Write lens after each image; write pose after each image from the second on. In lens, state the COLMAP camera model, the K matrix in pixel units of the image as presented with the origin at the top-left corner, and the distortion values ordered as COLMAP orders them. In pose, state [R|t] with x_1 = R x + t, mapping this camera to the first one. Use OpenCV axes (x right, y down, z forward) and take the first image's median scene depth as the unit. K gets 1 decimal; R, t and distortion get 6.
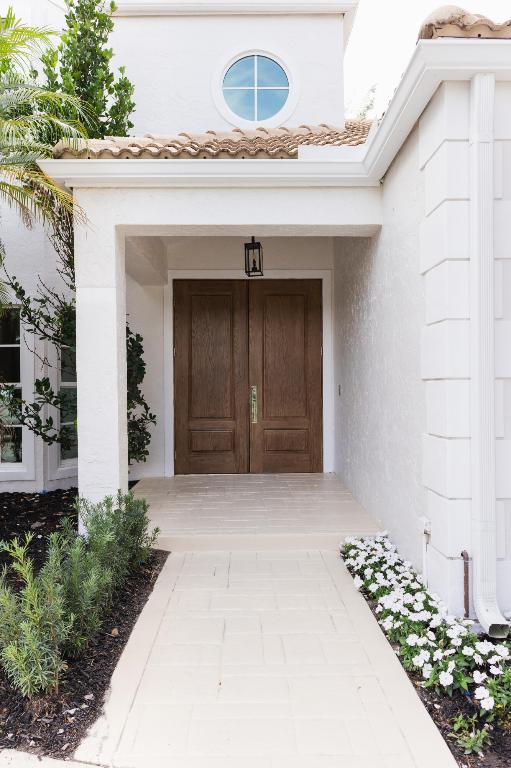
lens RADIAL K [[493.0, 0, 253.1], [0, 493.0, 388.1], [0, 0, 1]] dist [0.029486, -0.006497]
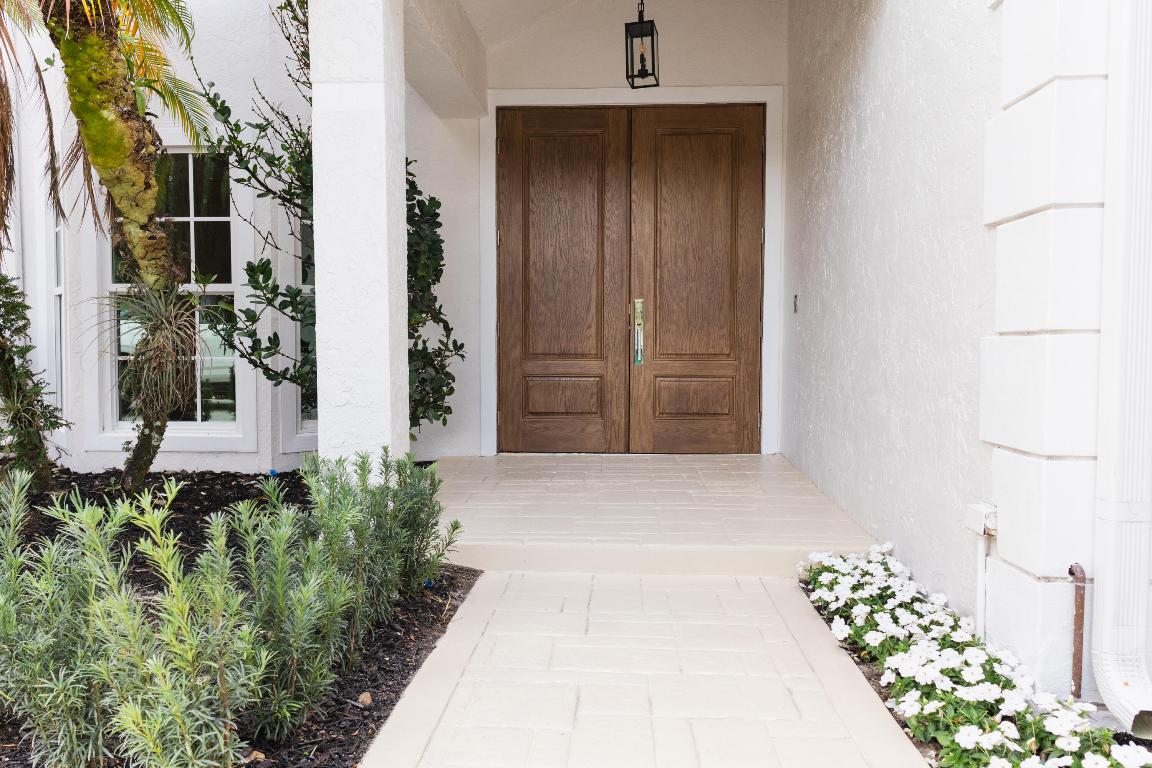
lens RADIAL K [[795.1, 0, 579.5], [0, 795.1, 386.7], [0, 0, 1]] dist [0.016216, -0.010381]
pose [[0.997498, 0.012458, -0.069594, -0.001820], [-0.009424, 0.998998, 0.043757, 0.084952], [0.070070, -0.042992, 0.996615, 0.135893]]
